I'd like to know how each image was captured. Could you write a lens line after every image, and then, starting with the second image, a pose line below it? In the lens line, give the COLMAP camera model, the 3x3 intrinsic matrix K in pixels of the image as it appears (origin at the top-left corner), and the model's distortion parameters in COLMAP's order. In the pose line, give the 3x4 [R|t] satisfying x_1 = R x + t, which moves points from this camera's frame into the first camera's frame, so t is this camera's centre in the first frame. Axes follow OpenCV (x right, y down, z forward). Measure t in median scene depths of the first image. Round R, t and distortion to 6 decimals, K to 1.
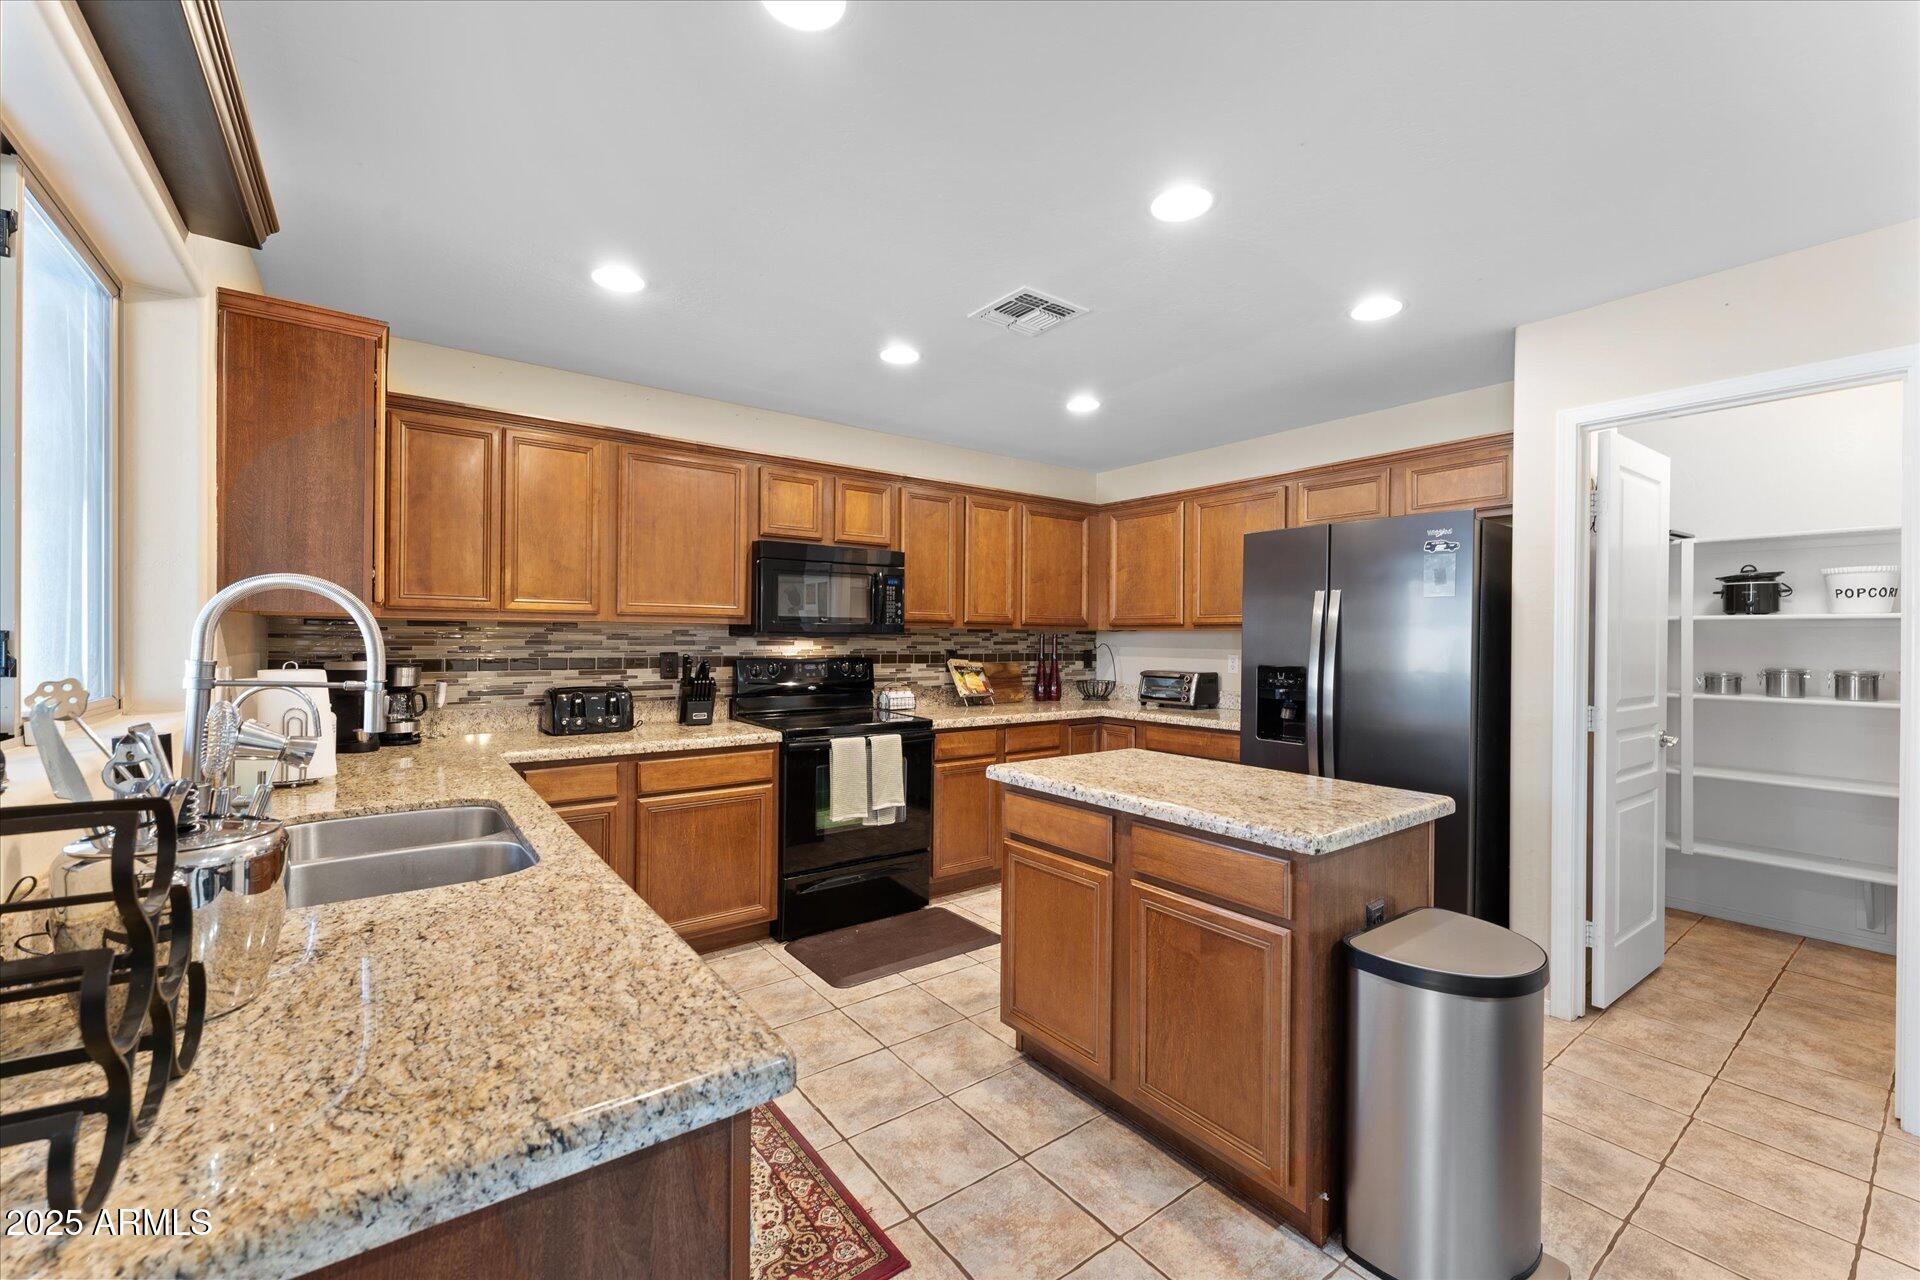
lens RADIAL K [[772.1, 0, 960.2], [0, 772.1, 640.9], [0, 0, 1]] dist [0.001652, -0.000454]
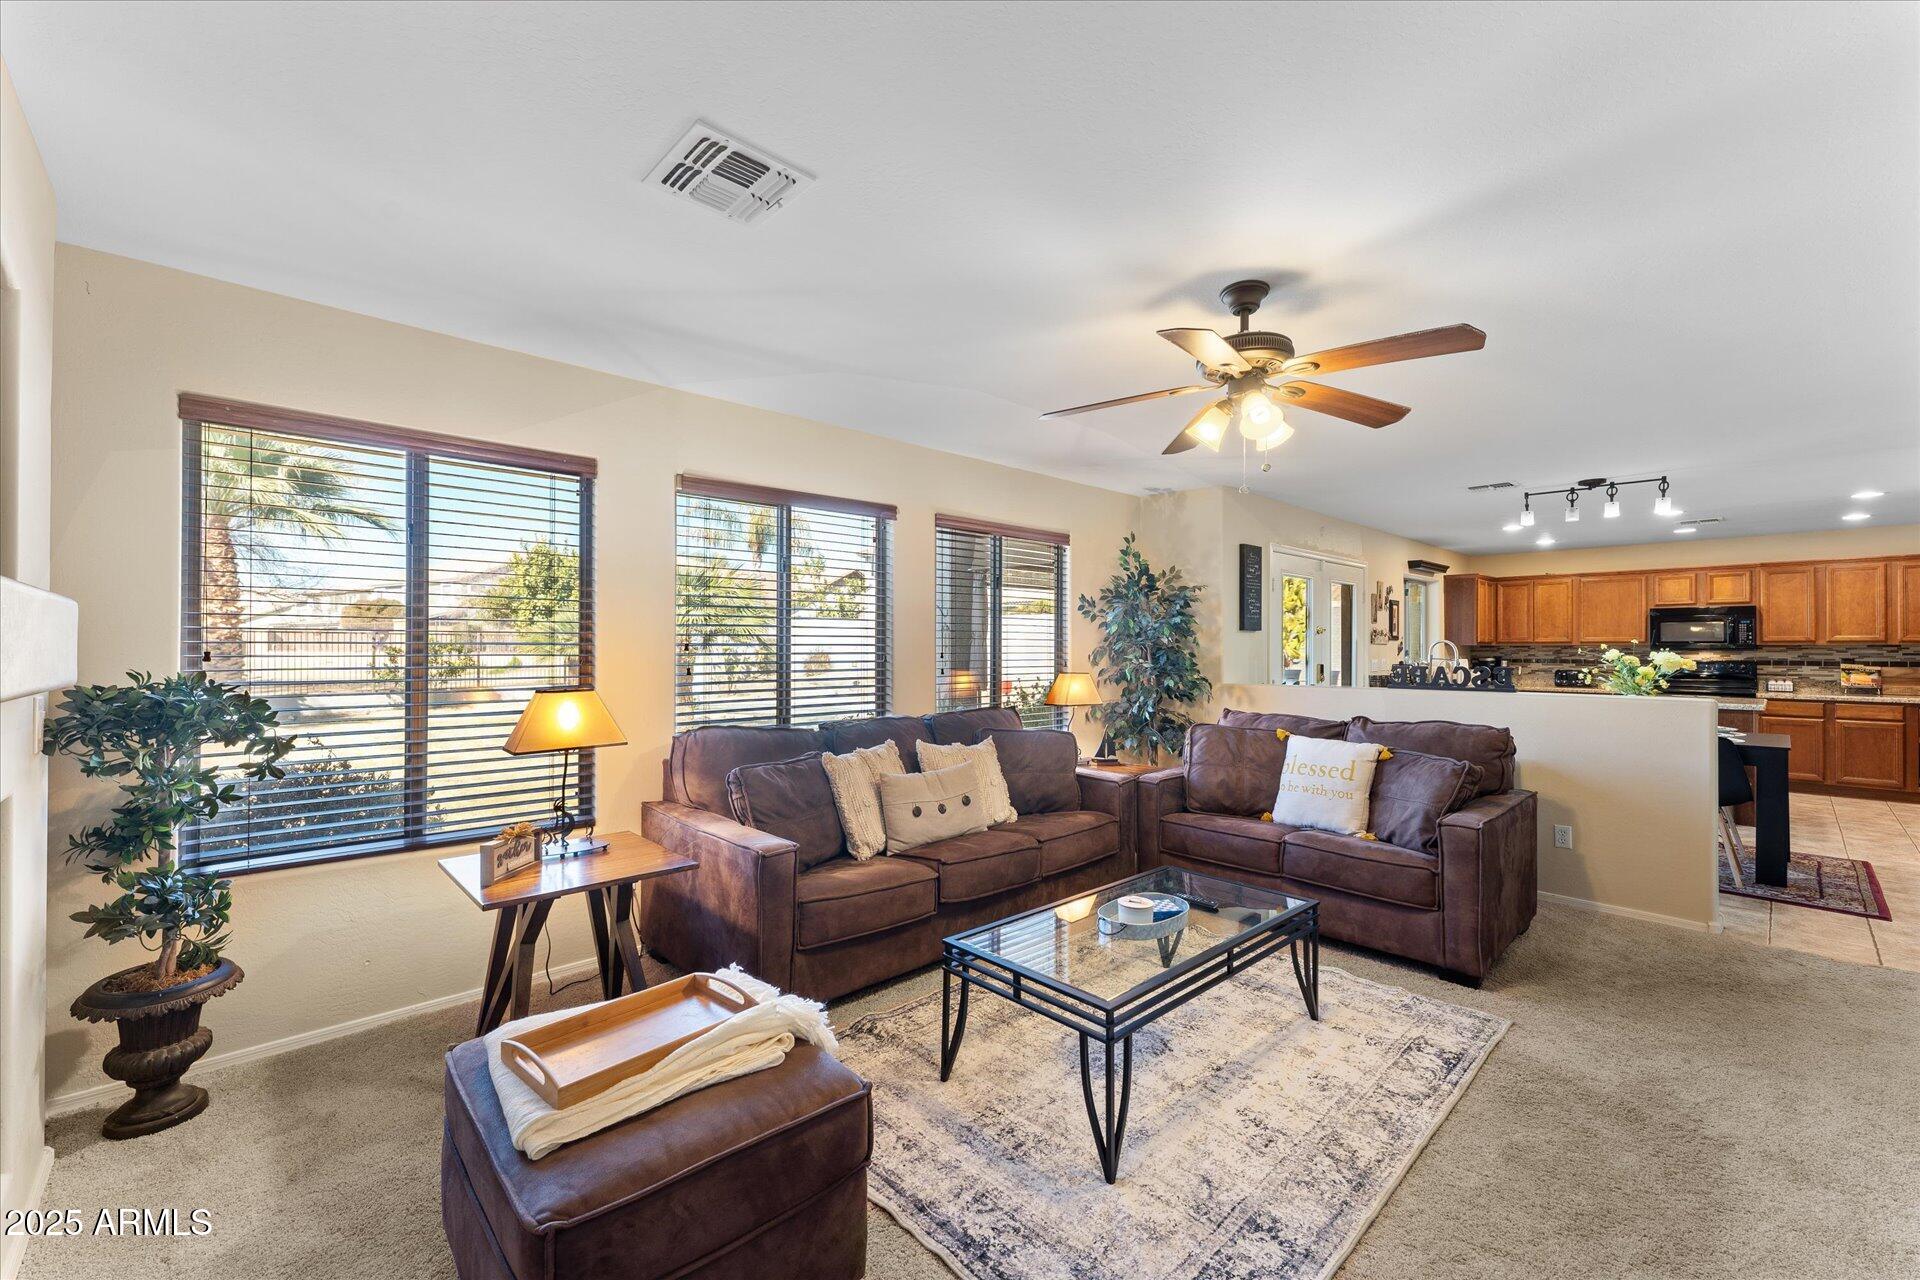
lens RADIAL K [[772.1, 0, 957.4], [0, 772.1, 642.6], [0, 0, 1]] dist [0.001652, -0.000454]
pose [[0.113877, -0.014403, -0.993390, 1.649494], [-0.000853, 0.999893, -0.014595, 0.005233], [0.993495, 0.002510, 0.113852, -1.213106]]
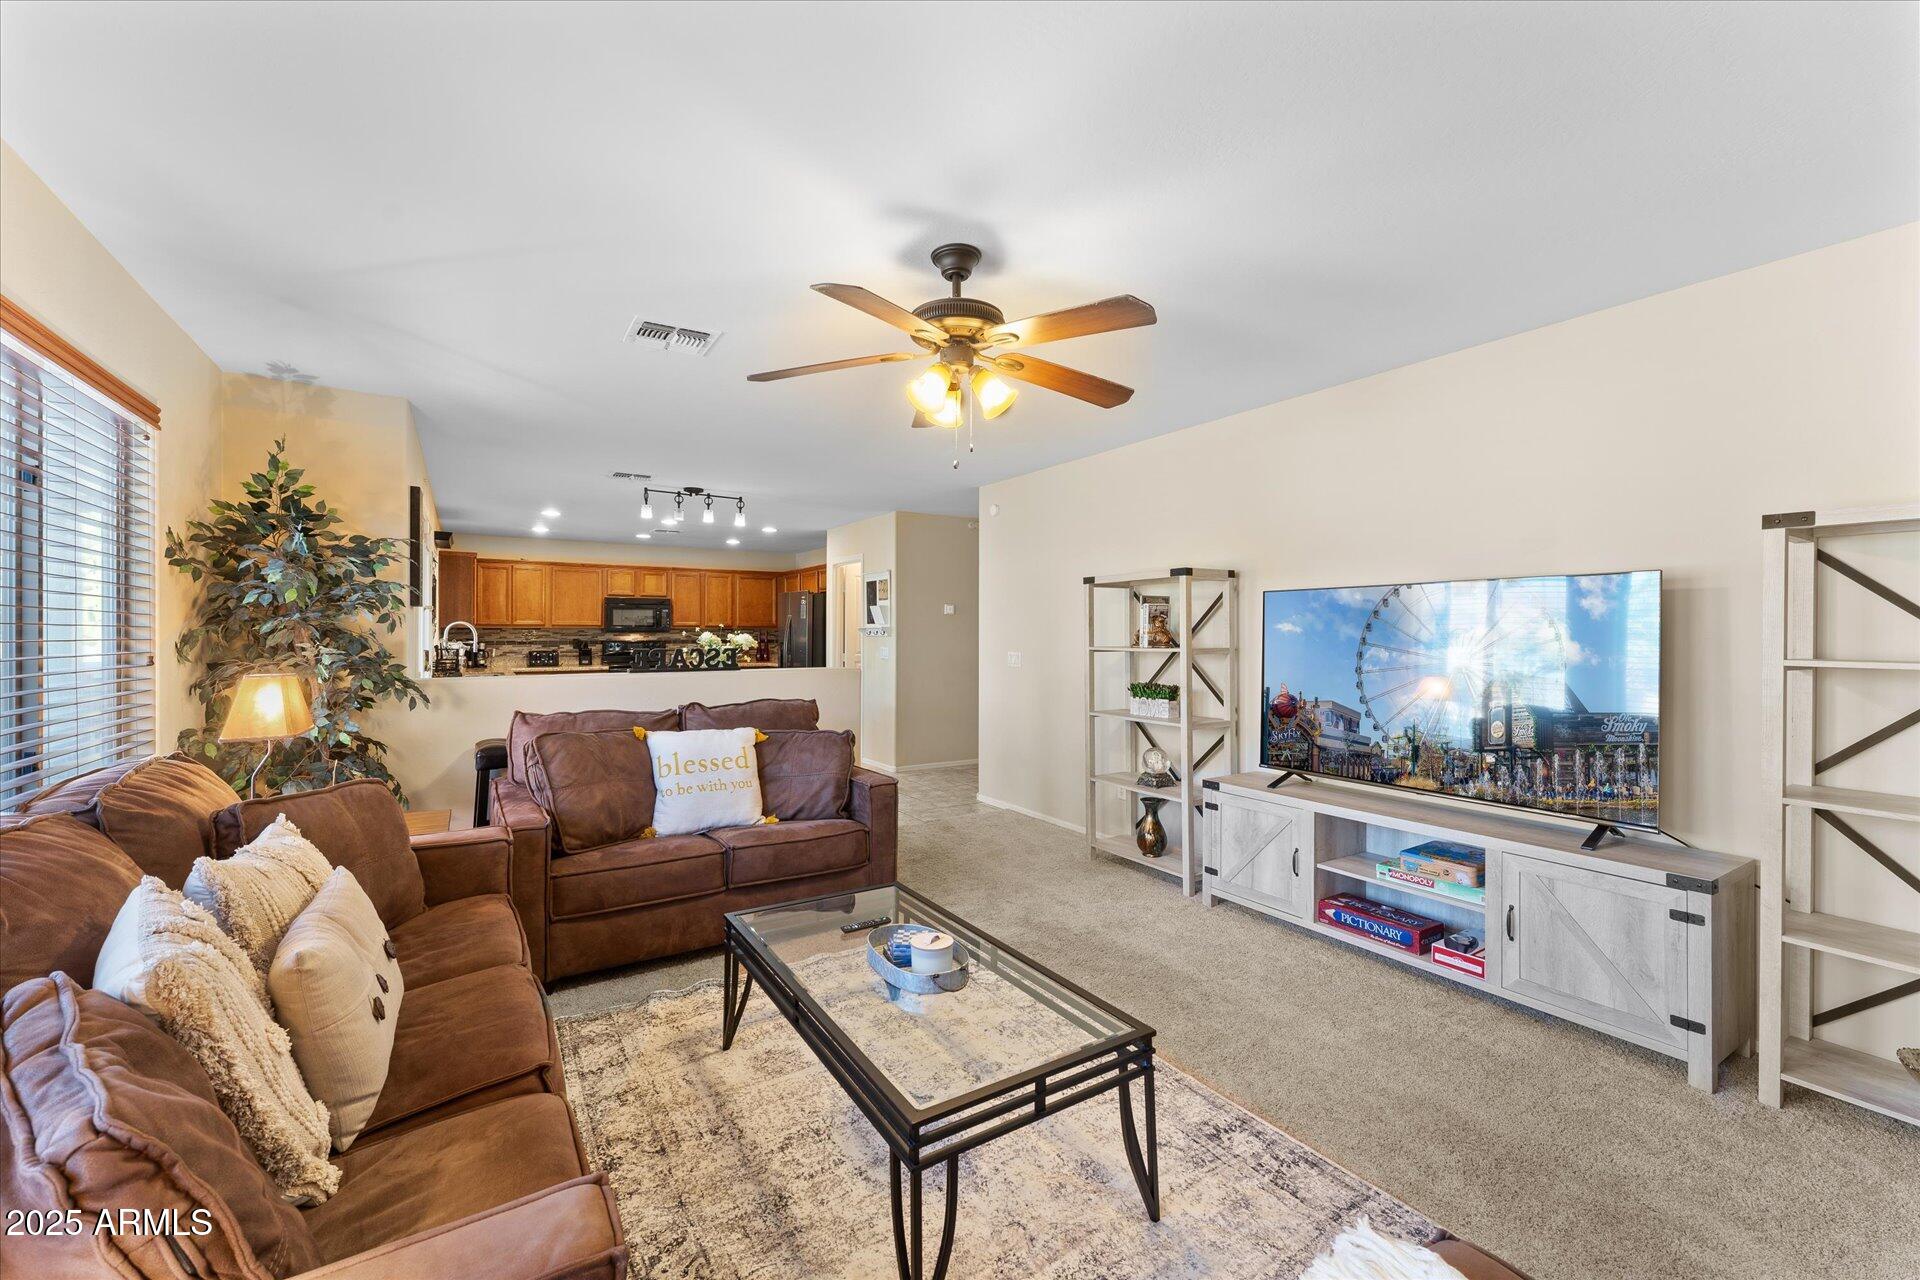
lens RADIAL K [[772.1, 0, 960.3], [0, 772.1, 637.5], [0, 0, 1]] dist [0.001652, -0.000454]
pose [[0.997172, -0.003944, -0.075052, 1.103294], [0.004370, 0.999975, 0.005517, 0.001510], [0.075029, -0.005830, 0.997164, -1.505929]]
